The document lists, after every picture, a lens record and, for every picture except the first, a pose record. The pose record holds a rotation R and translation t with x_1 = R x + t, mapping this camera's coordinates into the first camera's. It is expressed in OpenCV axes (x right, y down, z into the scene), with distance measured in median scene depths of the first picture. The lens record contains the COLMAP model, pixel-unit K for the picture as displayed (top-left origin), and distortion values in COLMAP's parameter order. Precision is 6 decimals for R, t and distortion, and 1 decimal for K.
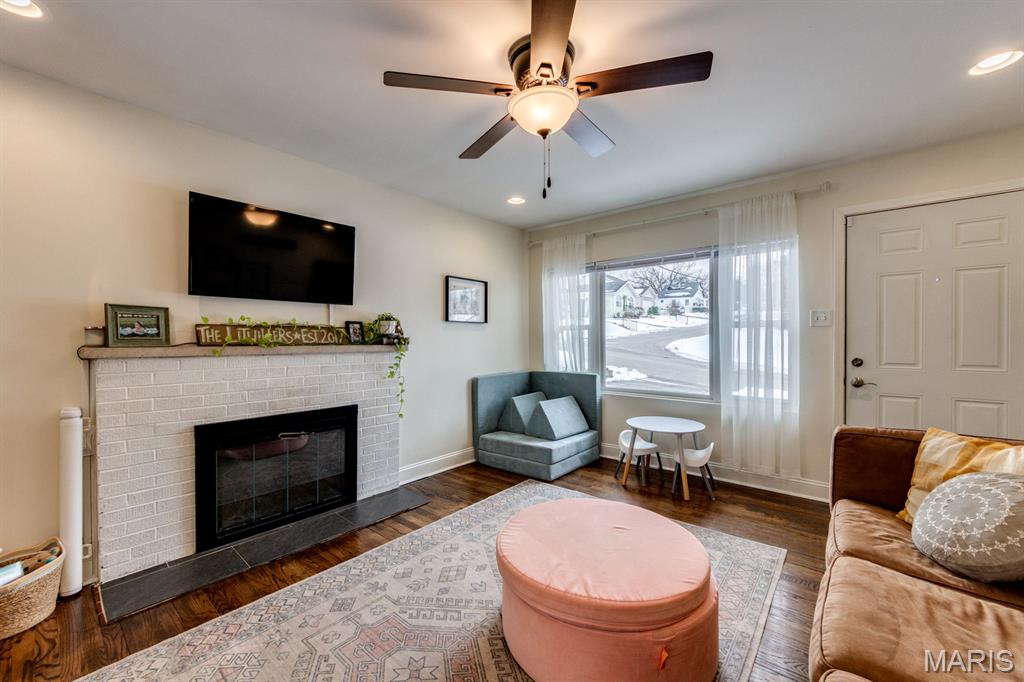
lens RADIAL K [[393.9, 0, 502.6], [0, 393.9, 346.7], [0, 0, 1]] dist [-0.000579, -0.000068]
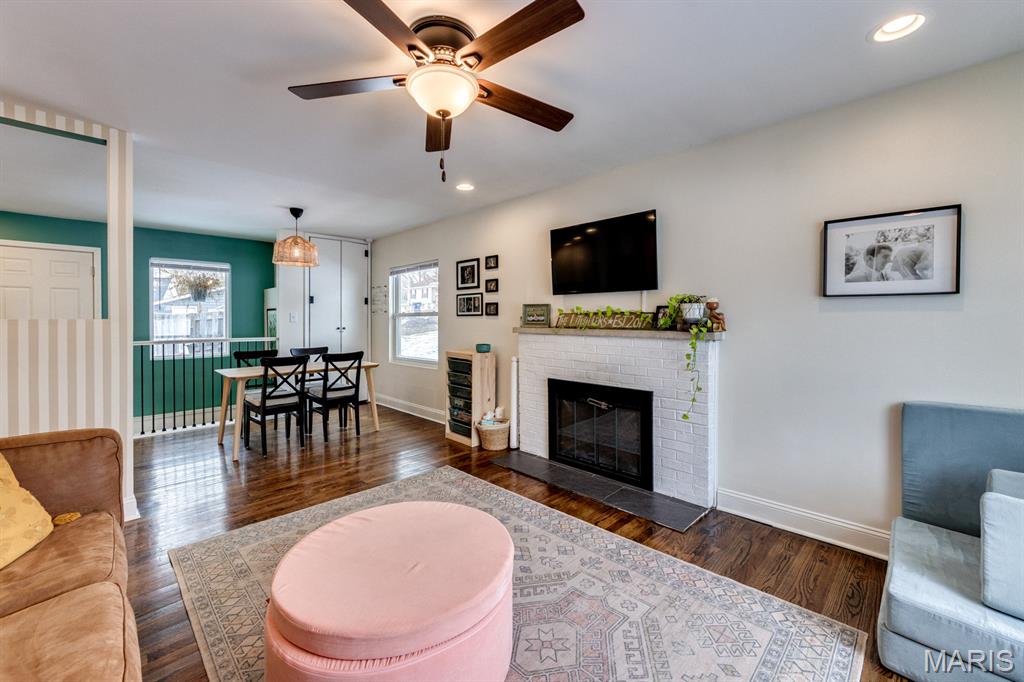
lens RADIAL K [[420.5, 0, 546.1], [0, 420.5, 322.9], [0, 0, 1]] dist [-0.000087, -0.000031]
pose [[-0.016179, 0.007762, -0.999839, 0.719534], [-0.023552, 0.999689, 0.008142, -0.026710], [0.999592, 0.023680, -0.015991, 0.802893]]
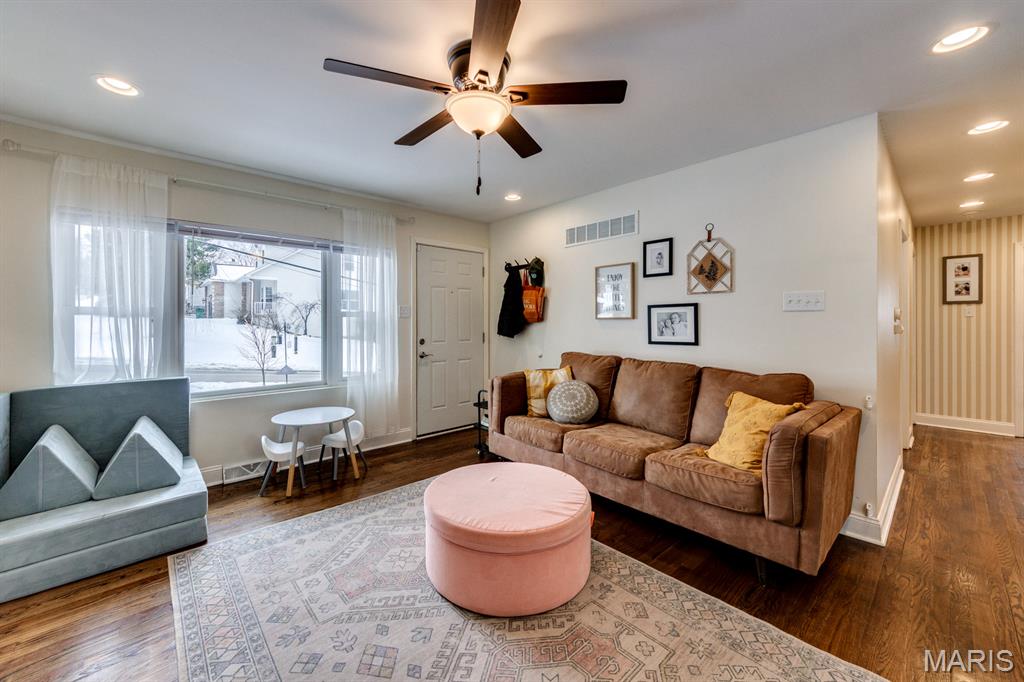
lens RADIAL K [[397.1, 0, 498.8], [0, 397.1, 324.9], [0, 0, 1]] dist [0.000170, -0.000018]
pose [[0.157861, -0.001699, 0.987460, -0.591797], [0.023833, 0.999714, -0.002090, -0.014697], [-0.987174, 0.023864, 0.157856, 0.491704]]
